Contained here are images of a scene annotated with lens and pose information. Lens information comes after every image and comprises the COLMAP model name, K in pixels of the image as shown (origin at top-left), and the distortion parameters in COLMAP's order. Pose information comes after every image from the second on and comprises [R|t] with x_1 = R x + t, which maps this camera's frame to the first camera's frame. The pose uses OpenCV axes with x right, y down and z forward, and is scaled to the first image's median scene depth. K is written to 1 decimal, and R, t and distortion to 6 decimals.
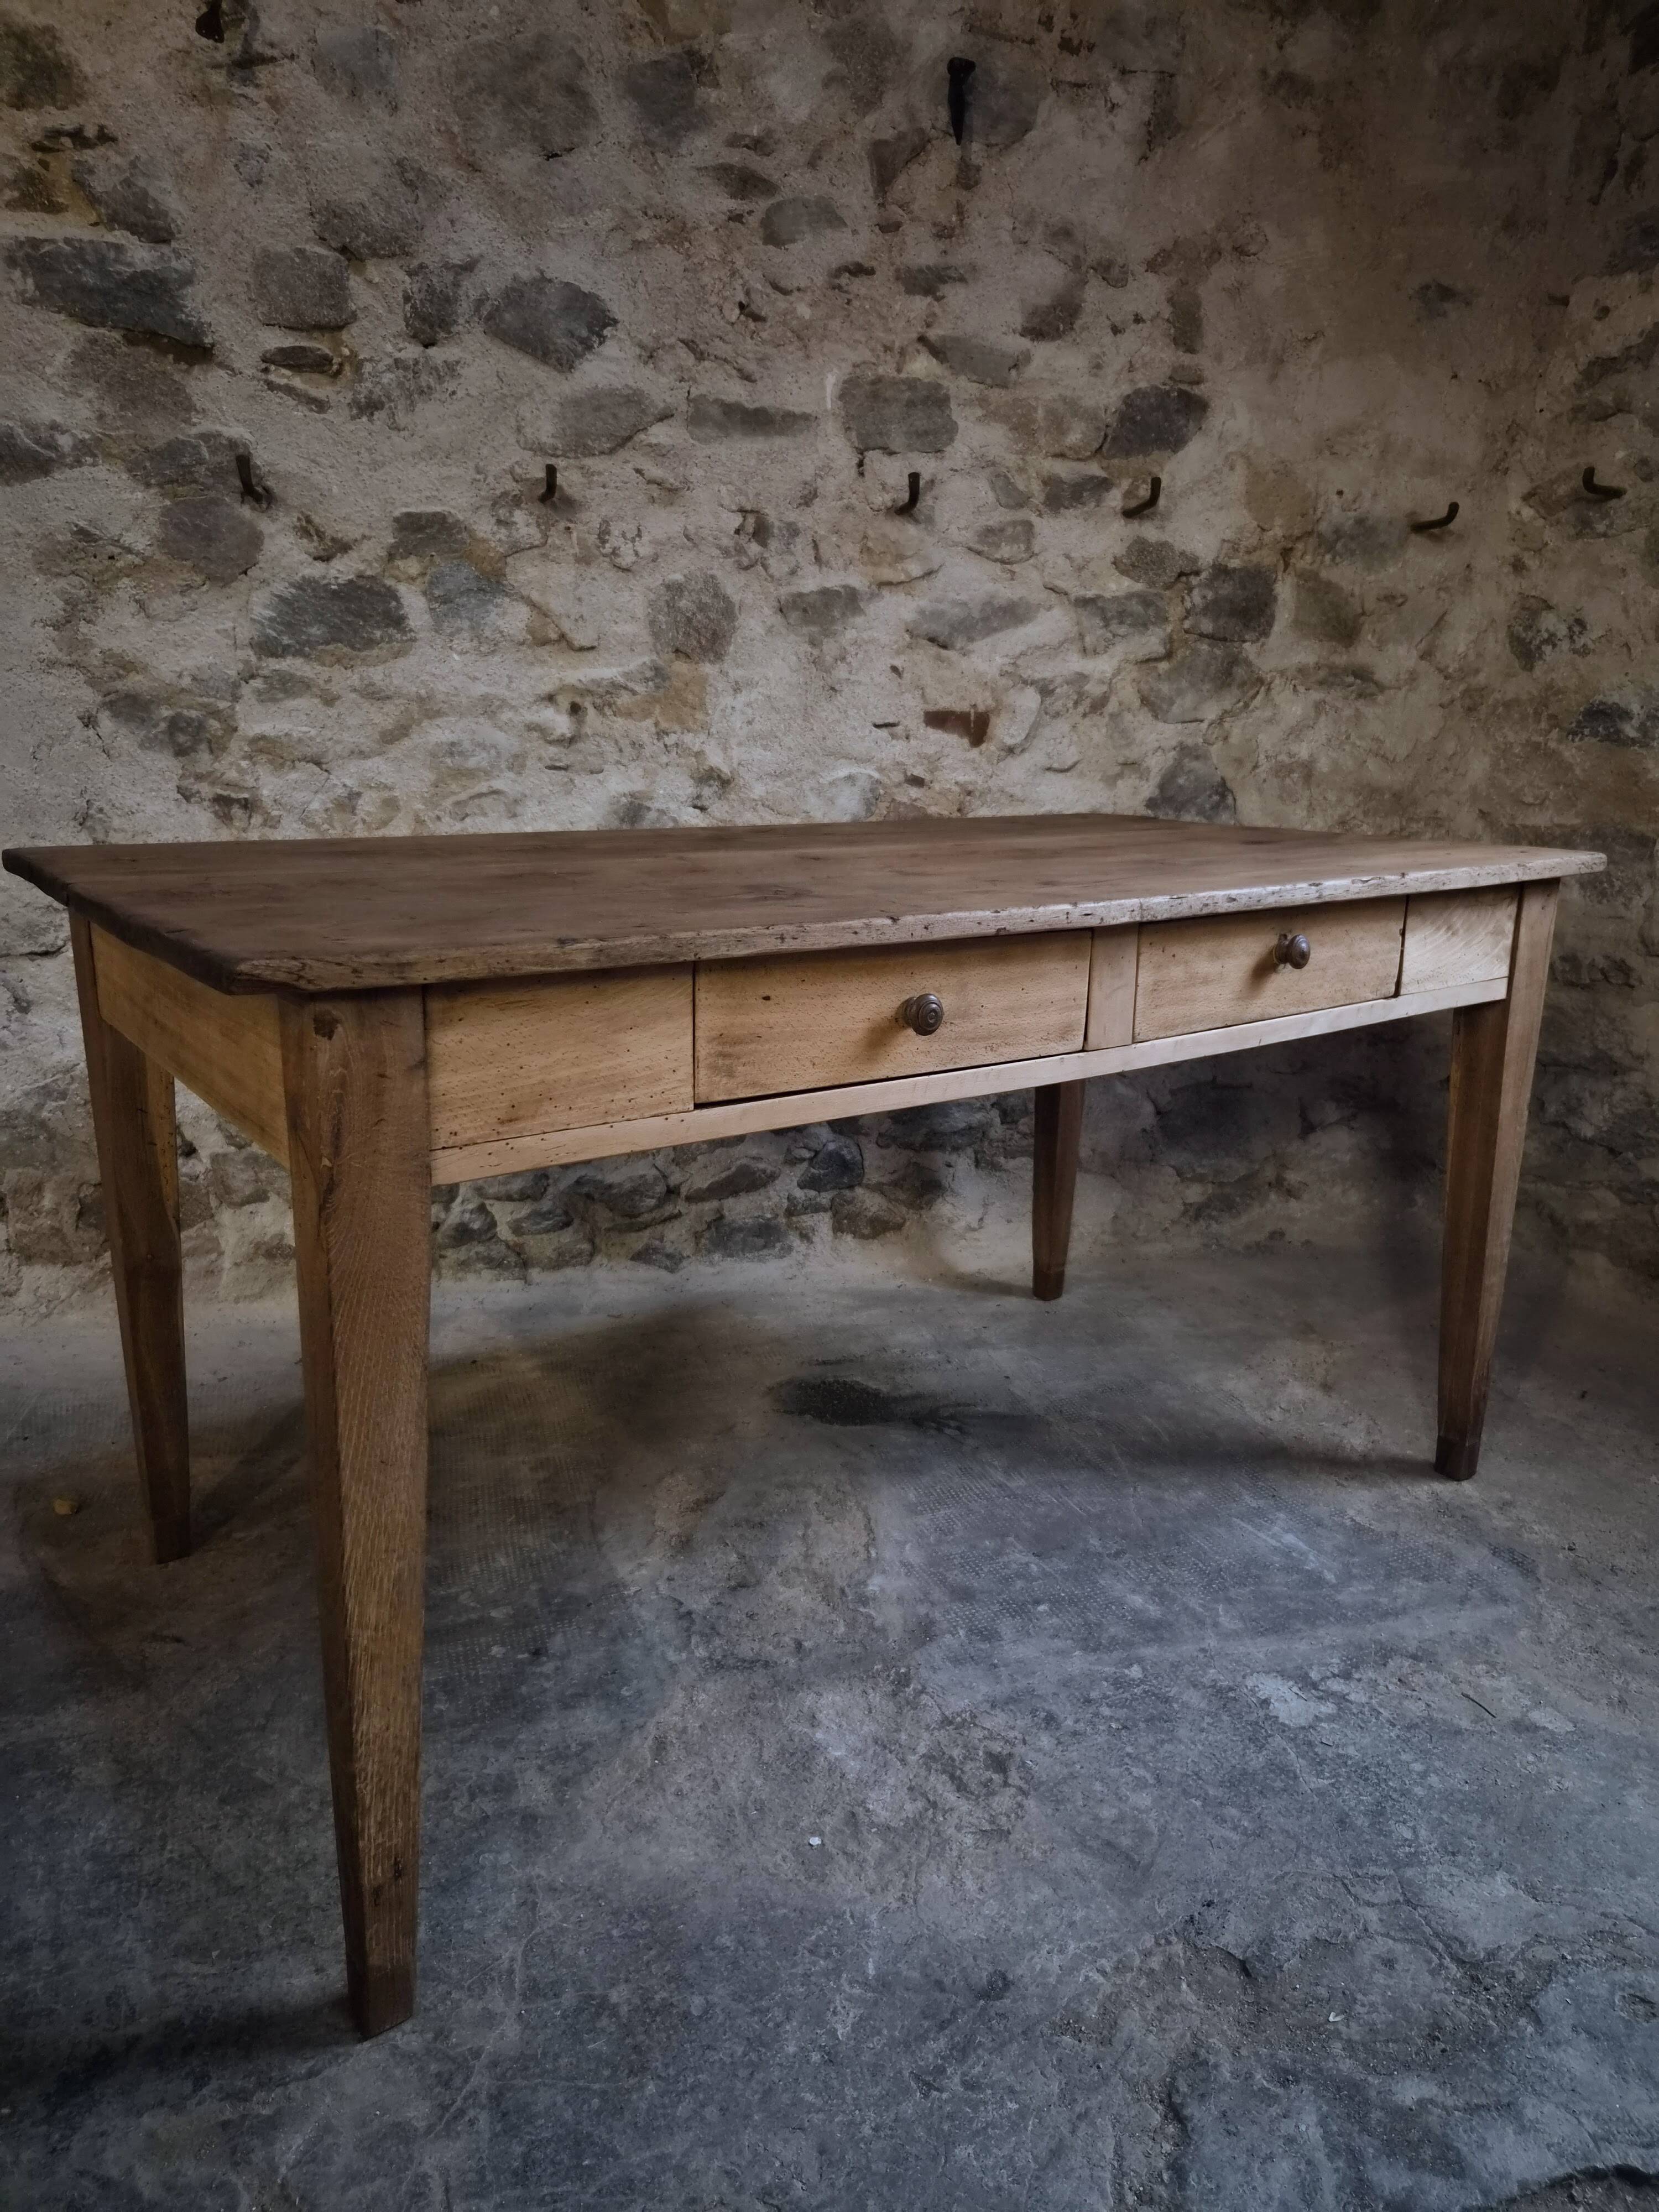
lens RADIAL K [[1492.5, 0, 842.3], [0, 1492.5, 1101.9], [0, 0, 1]] dist [0.059245, -0.048008]
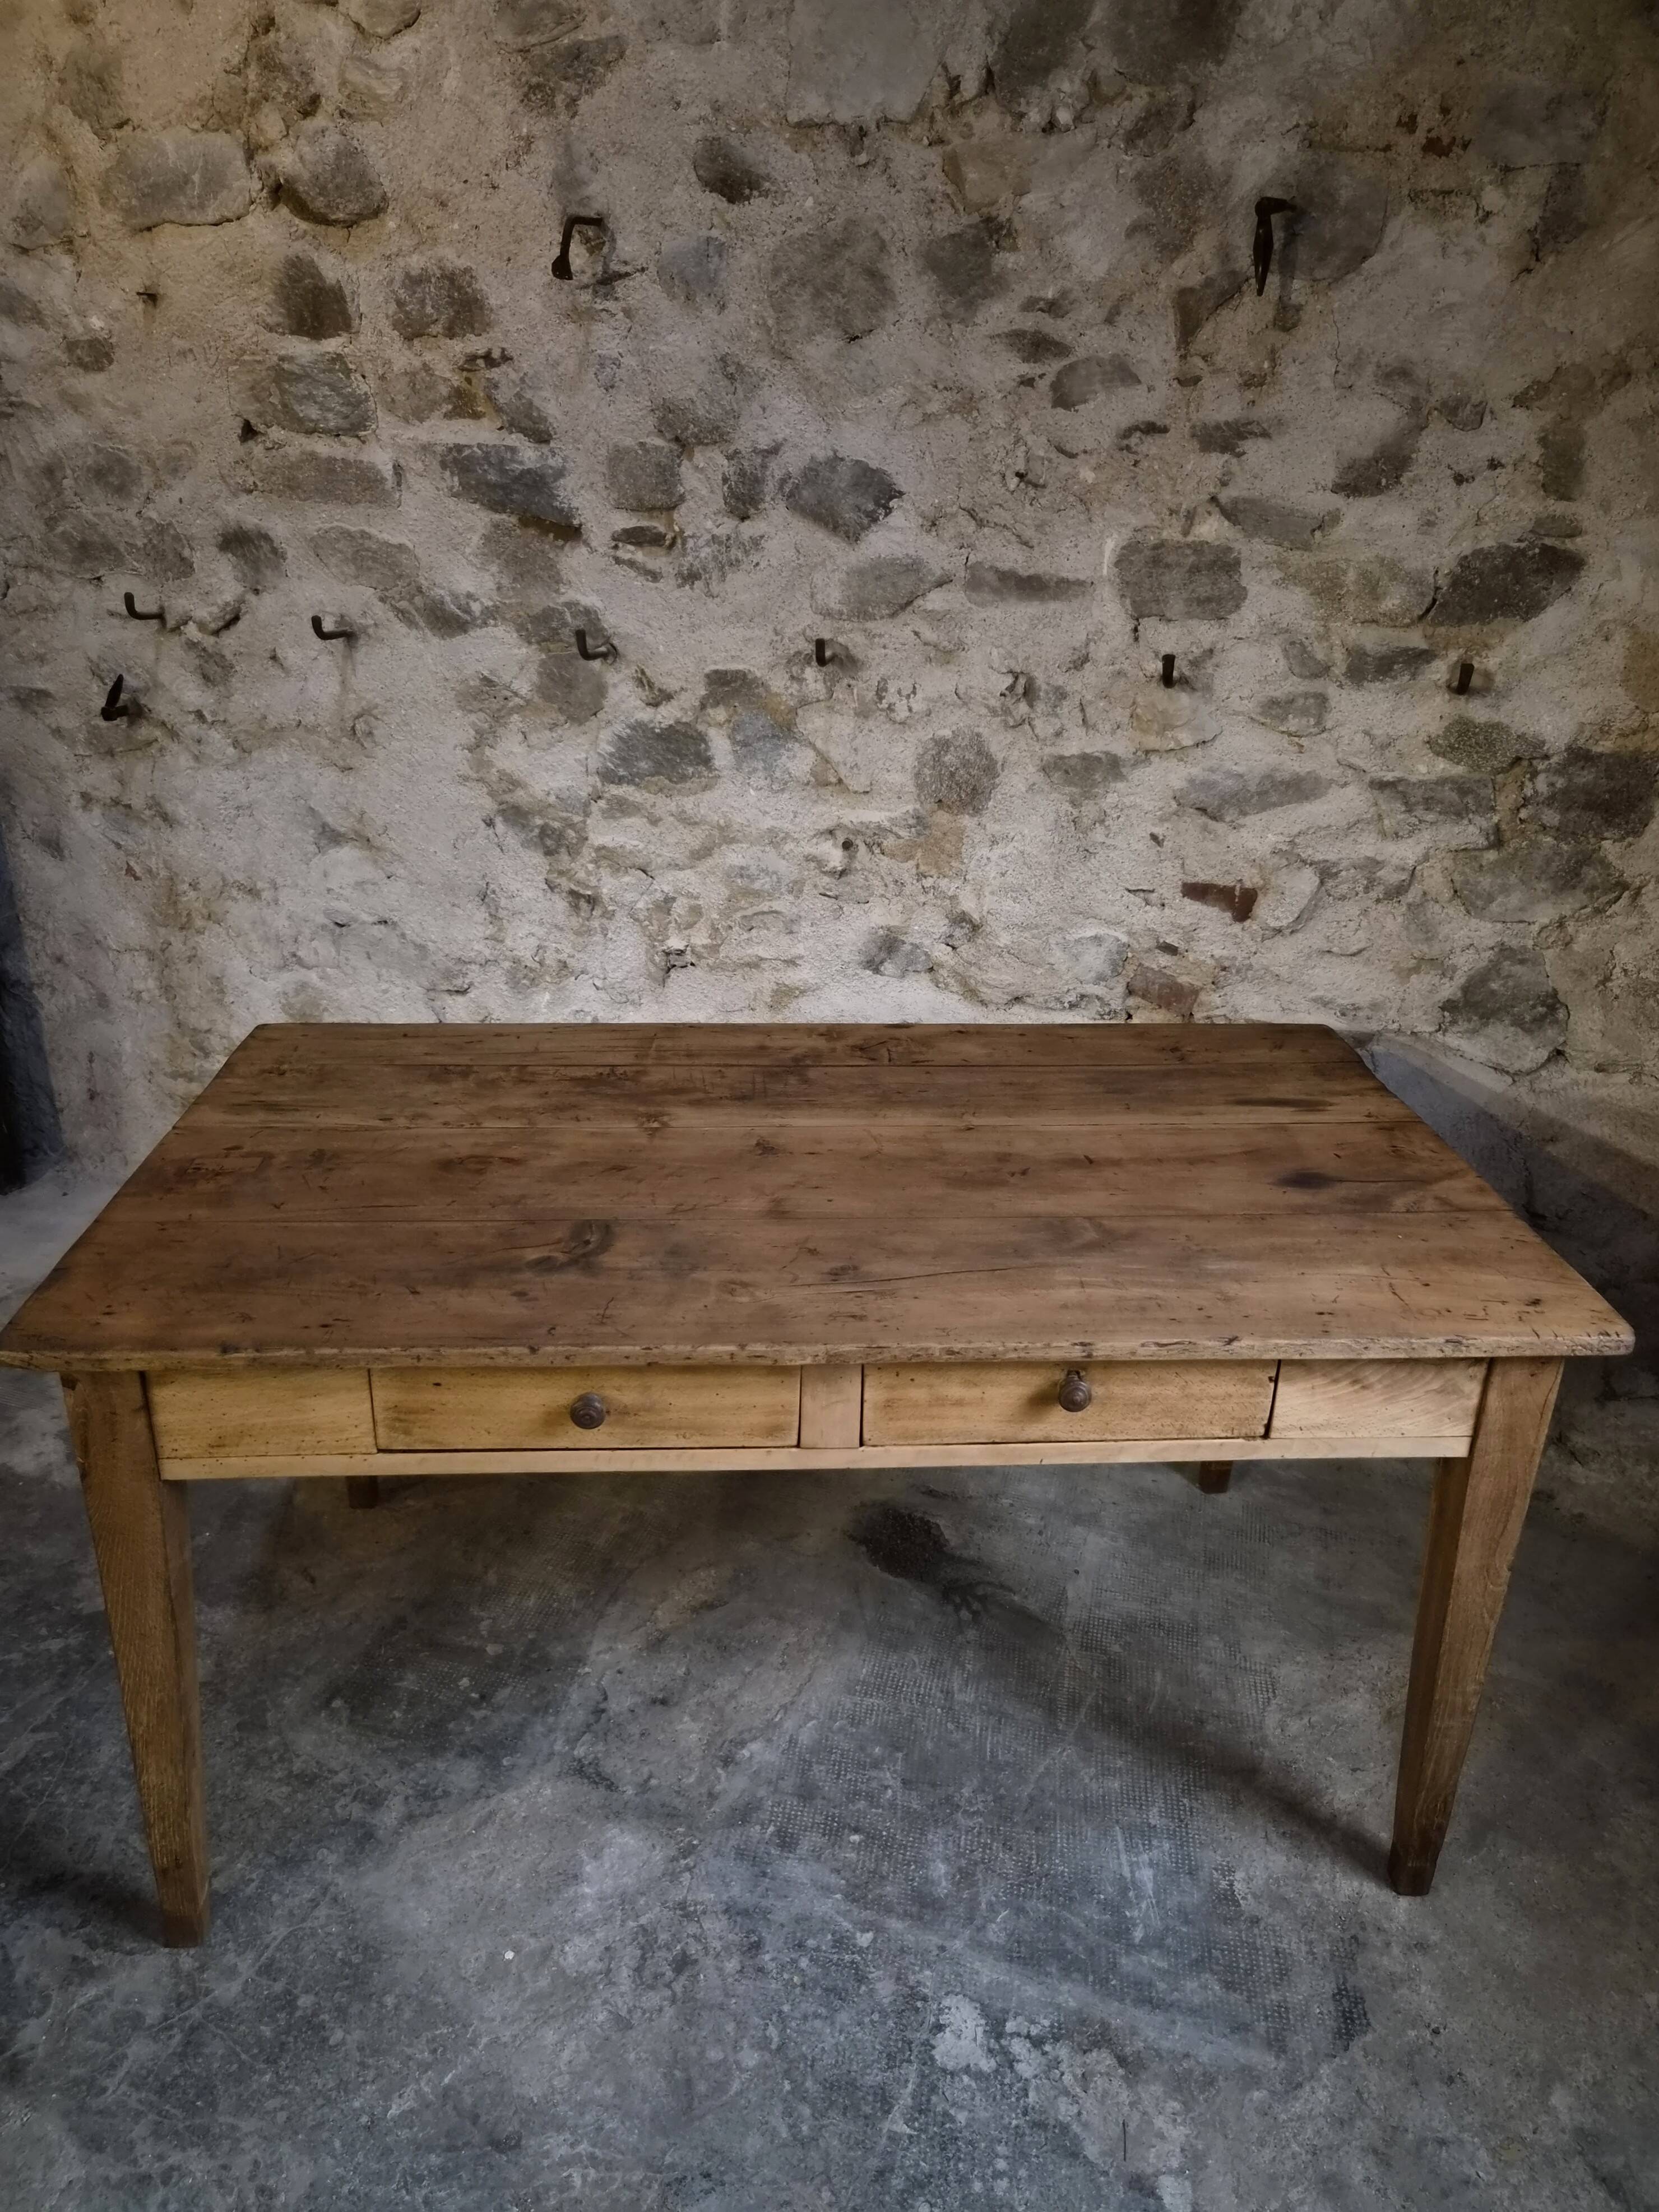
lens RADIAL K [[1501.2, 0, 820.6], [0, 1501.2, 1117.3], [0, 0, 1]] dist [0.061071, -0.050443]
pose [[0.835751, 0.226847, -0.500061, 0.400308], [-0.143142, 0.969194, 0.200430, -0.293161], [0.530123, -0.095930, 0.842476, 0.060946]]
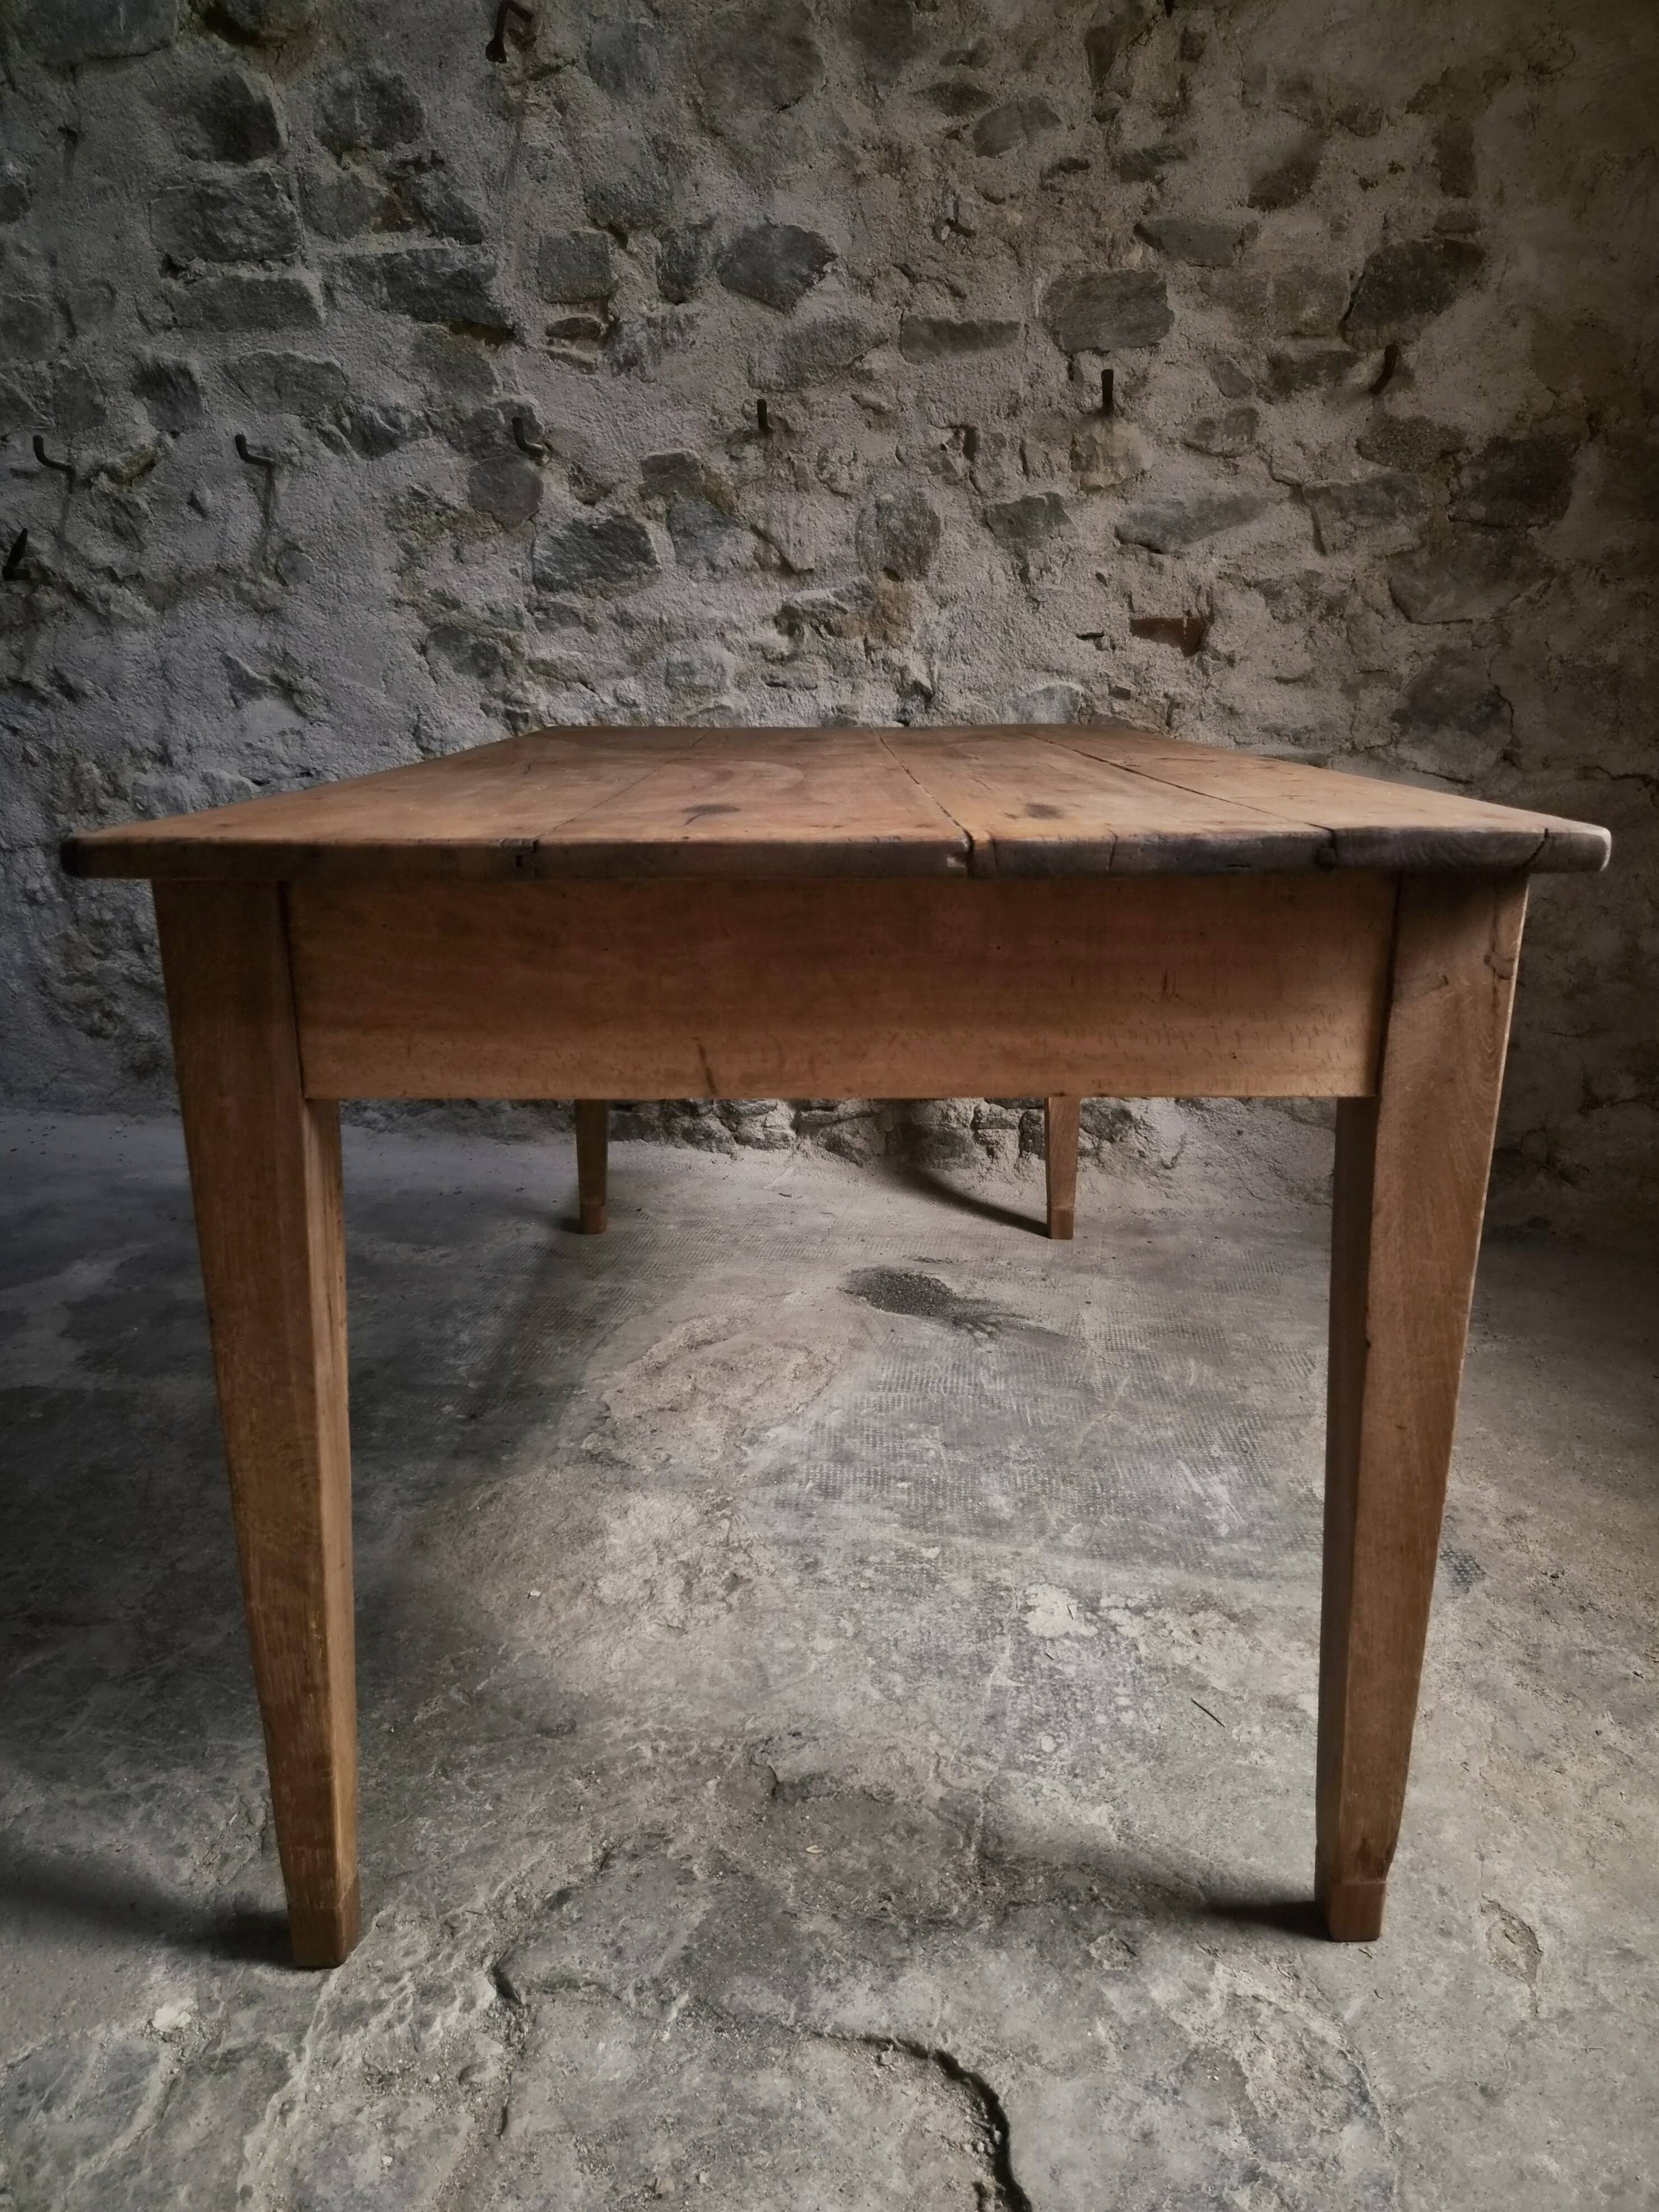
lens RADIAL K [[1501.2, 0, 821.4], [0, 1501.2, 1103.5], [0, 0, 1]] dist [0.061071, -0.050443]
pose [[0.888574, 0.108777, -0.445650, 0.369378], [-0.099131, 0.994057, 0.044980, 0.027353], [0.447894, 0.004210, 0.894077, 0.040993]]
